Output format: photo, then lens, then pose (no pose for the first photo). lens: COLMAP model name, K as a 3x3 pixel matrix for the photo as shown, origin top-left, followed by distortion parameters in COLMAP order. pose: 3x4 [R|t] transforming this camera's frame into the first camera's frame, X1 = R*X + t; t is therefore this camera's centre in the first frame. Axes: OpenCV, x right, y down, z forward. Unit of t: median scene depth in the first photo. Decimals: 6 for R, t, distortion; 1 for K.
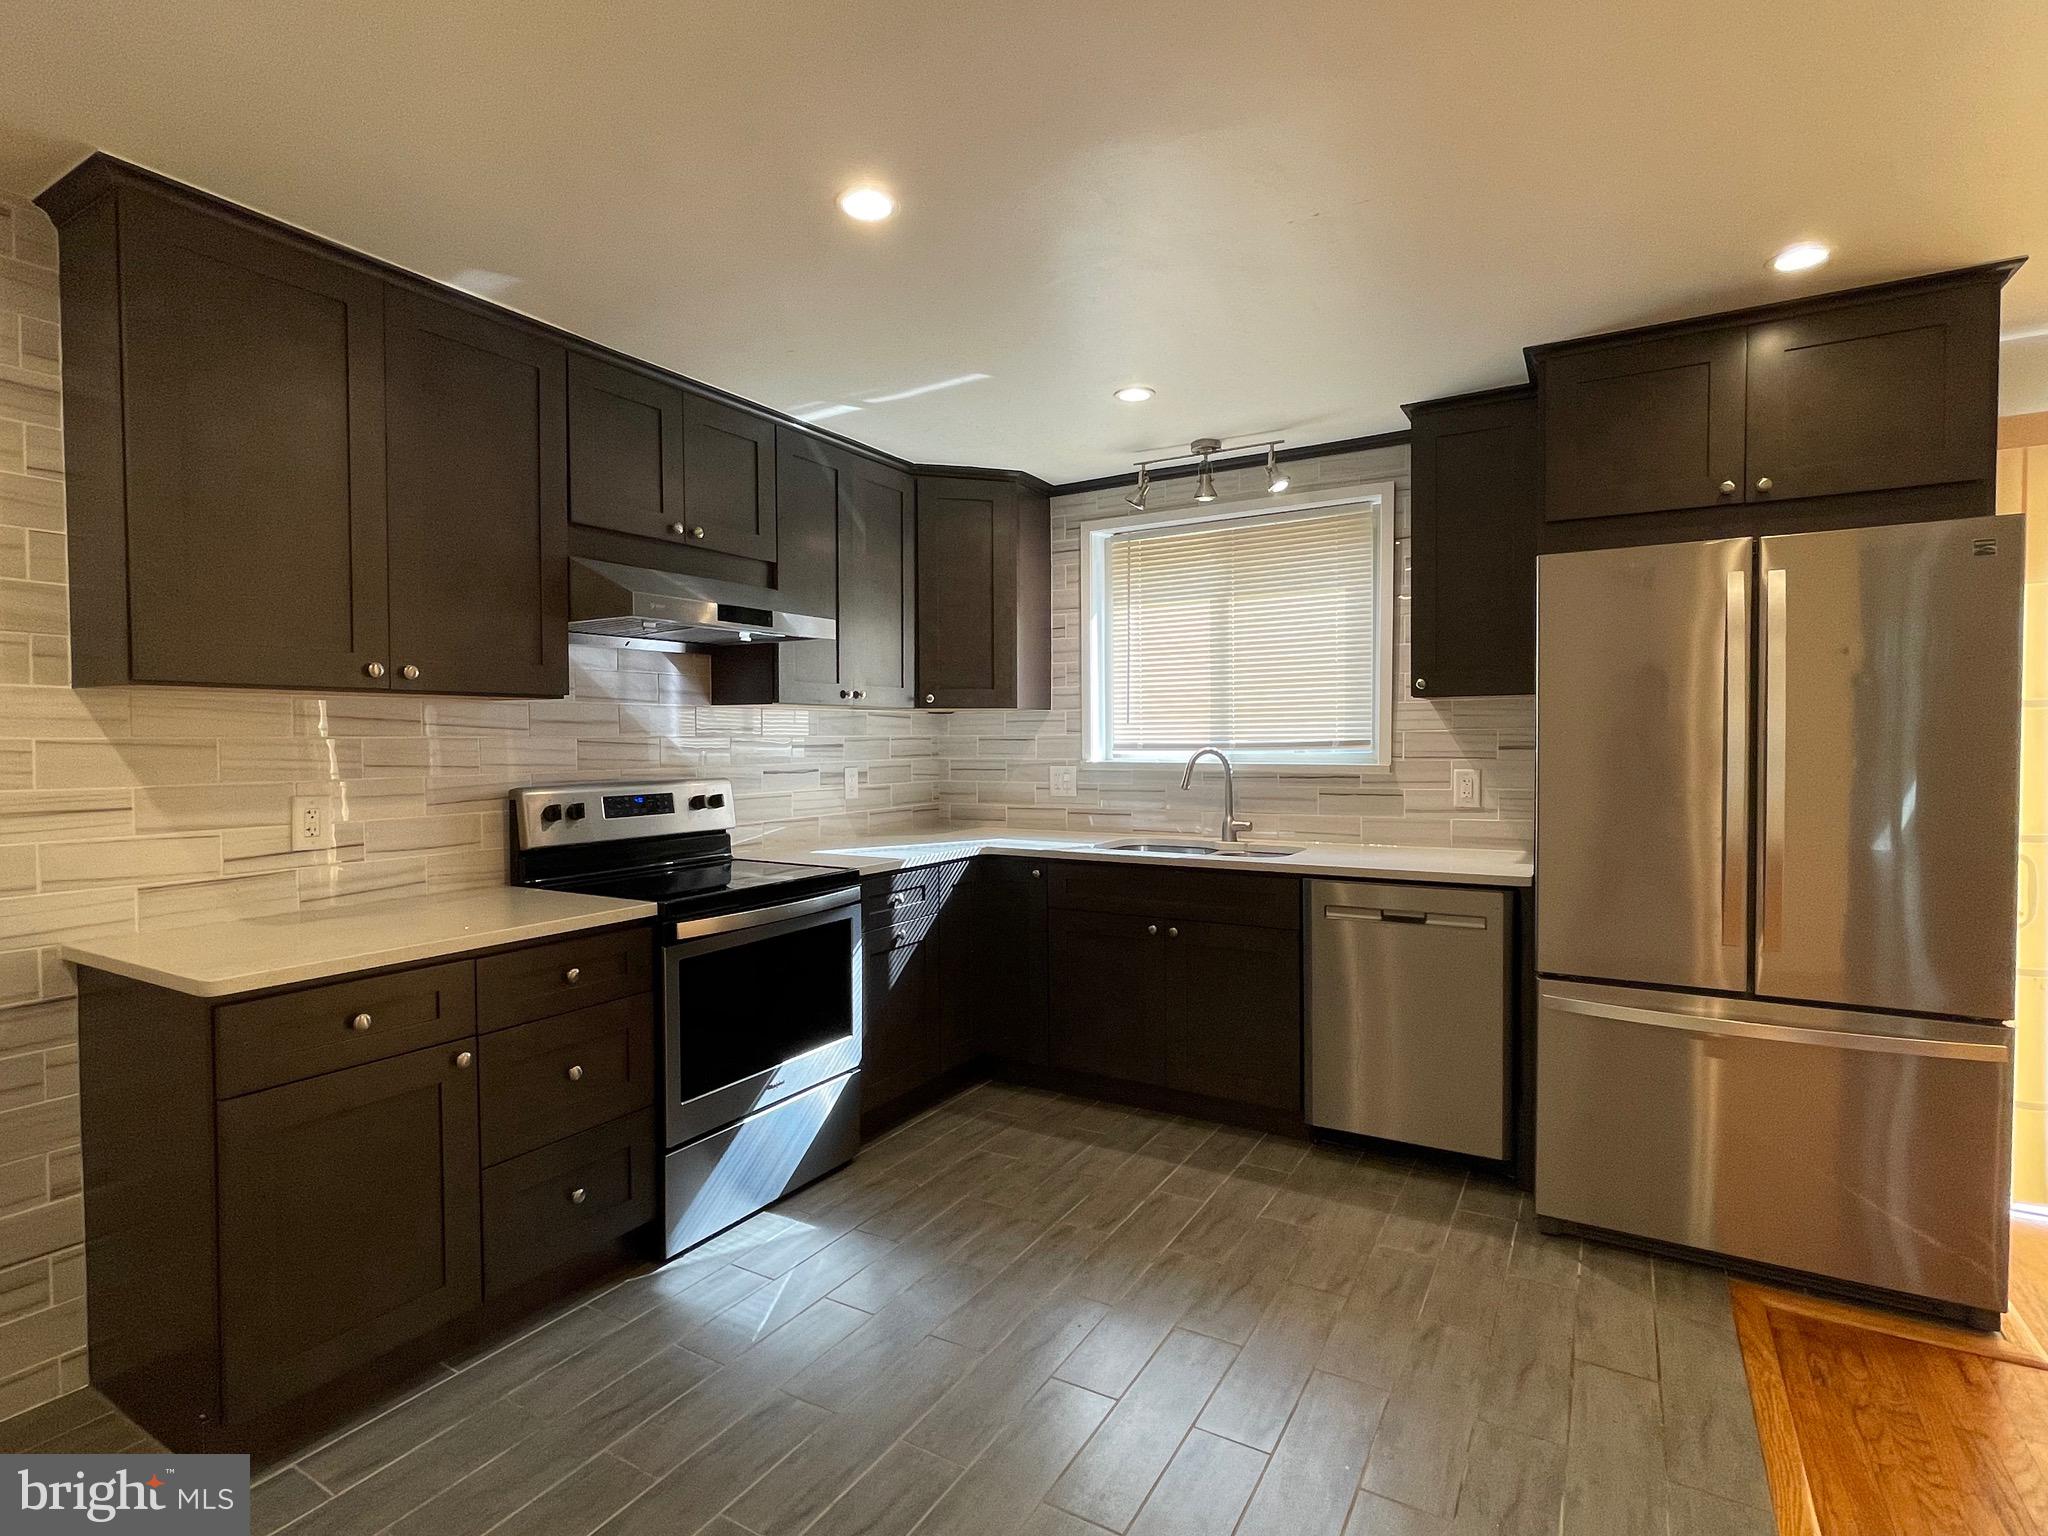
lens RADIAL K [[1015.9, 0, 1019.0], [0, 1015.9, 763.0], [0, 0, 1]] dist [0.000728, 0.000971]
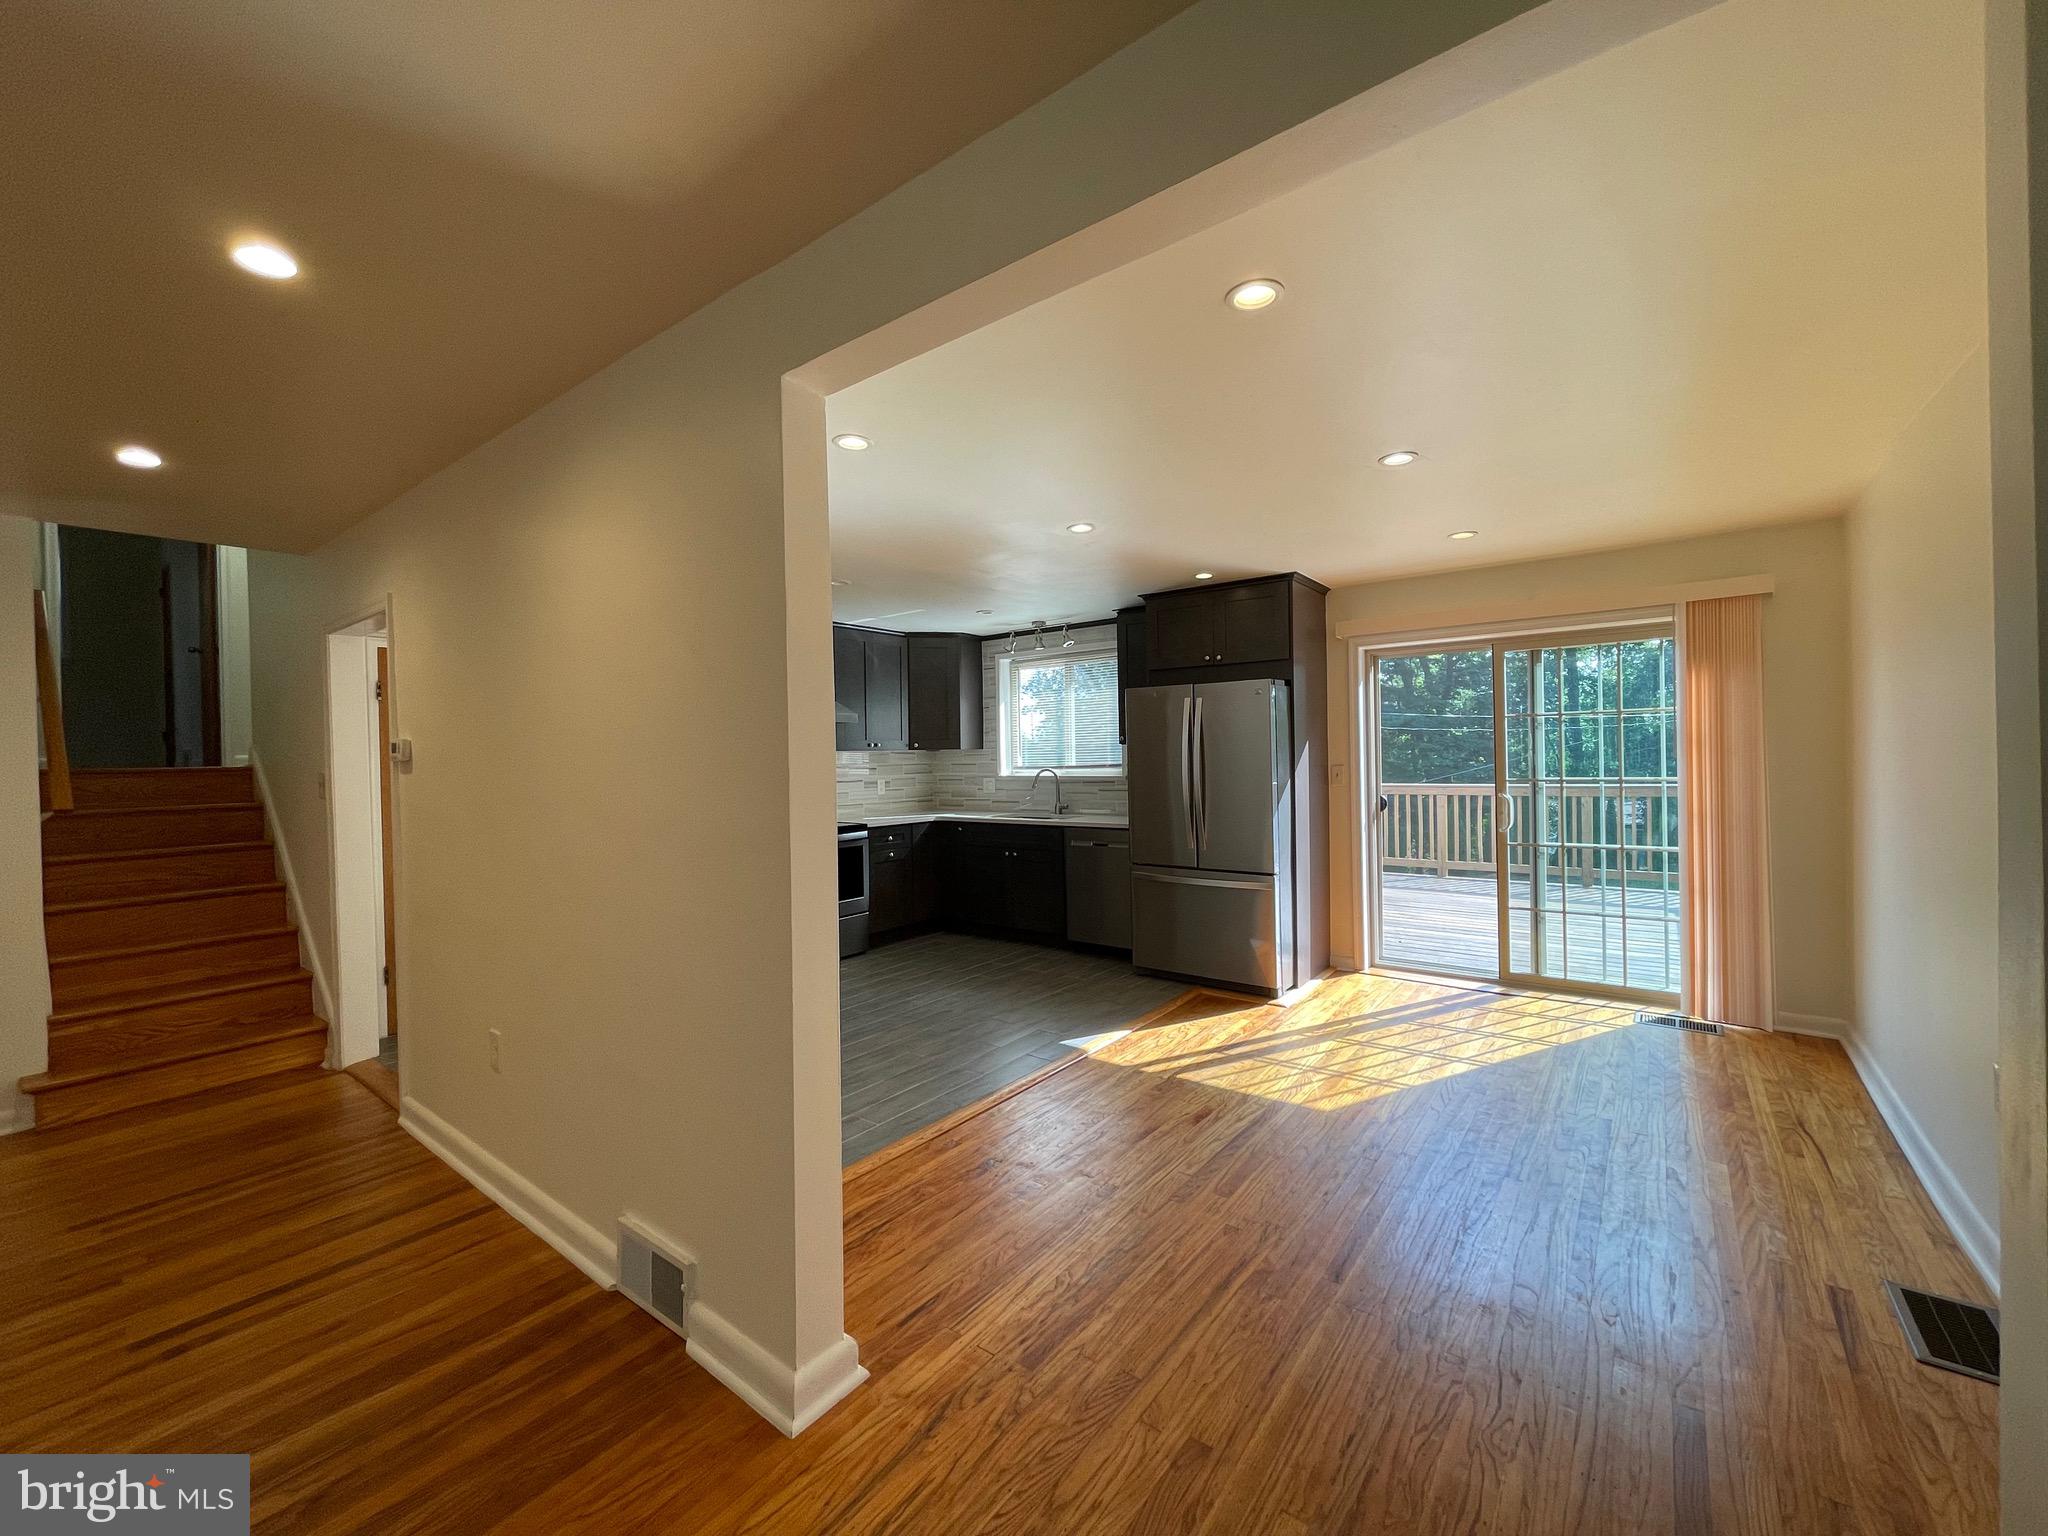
lens RADIAL K [[833.0, 0, 1020.9], [0, 833.0, 762.7], [0, 0, 1]] dist [0.002139, -0.000170]
pose [[0.992933, -0.010865, -0.118178, 0.437873], [0.008793, 0.999799, -0.018040, 0.005215], [0.118351, 0.016873, 0.992828, -0.874932]]
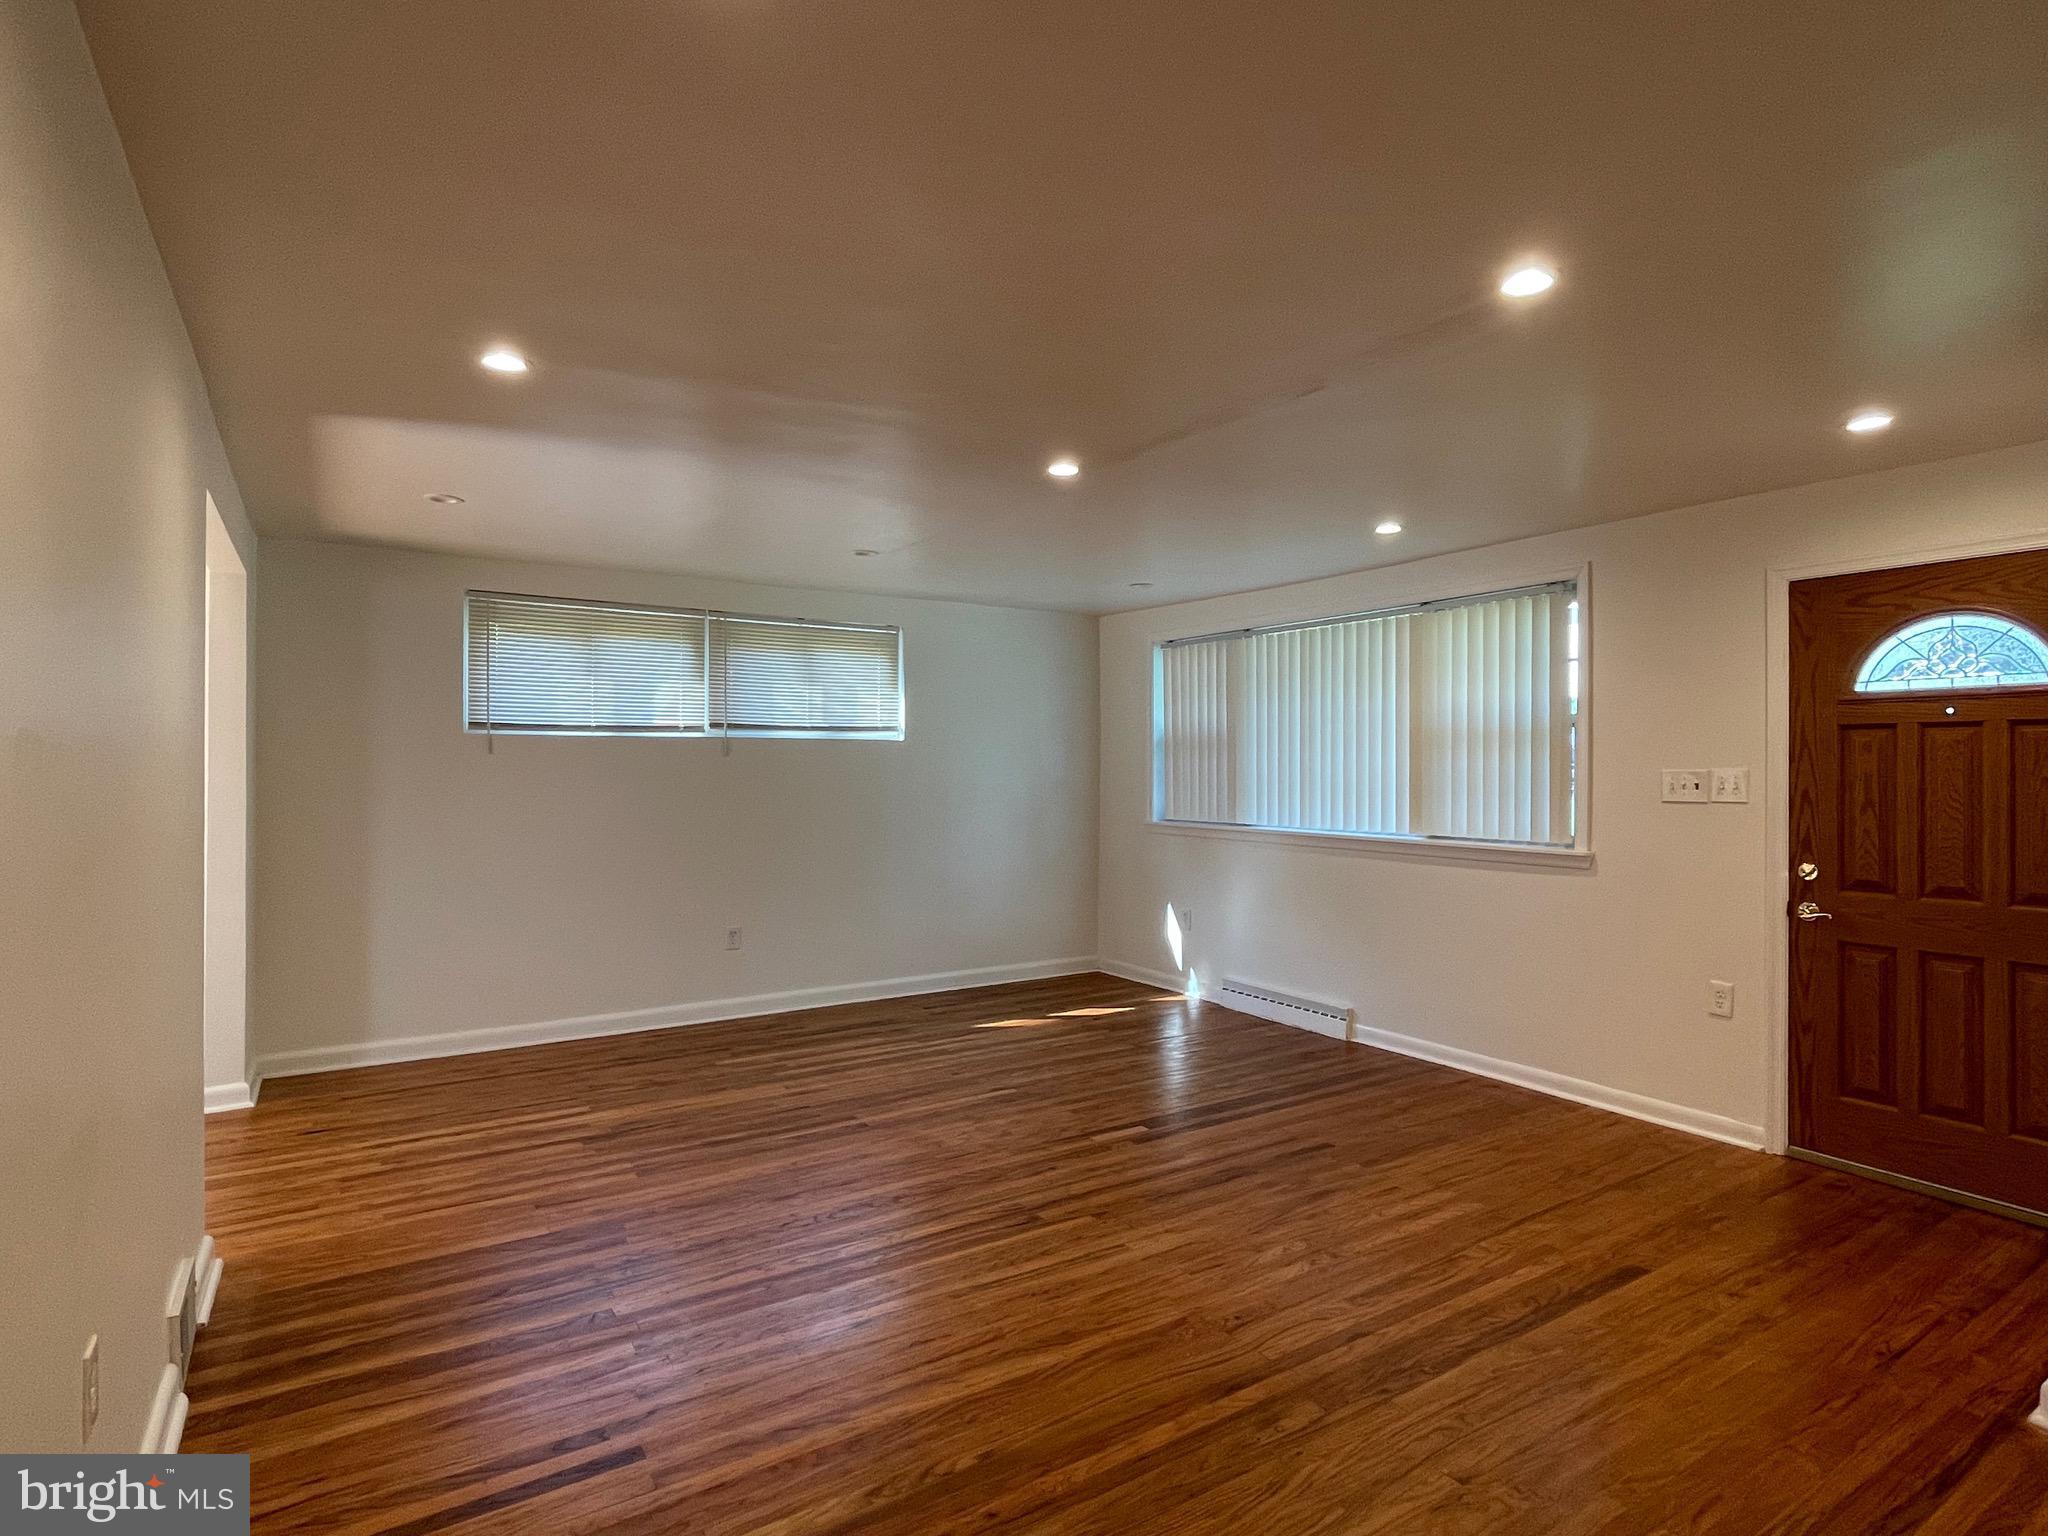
lens RADIAL K [[1071.7, 0, 1024.0], [0, 1071.7, 768.0], [0, 0, 1]] dist [-0.002127, -0.000700]
pose [[-0.897778, 0.000491, 0.440447, -0.947391], [0.010999, 0.999713, 0.021305, -0.031162], [-0.440310, 0.023972, -0.897526, 0.265907]]
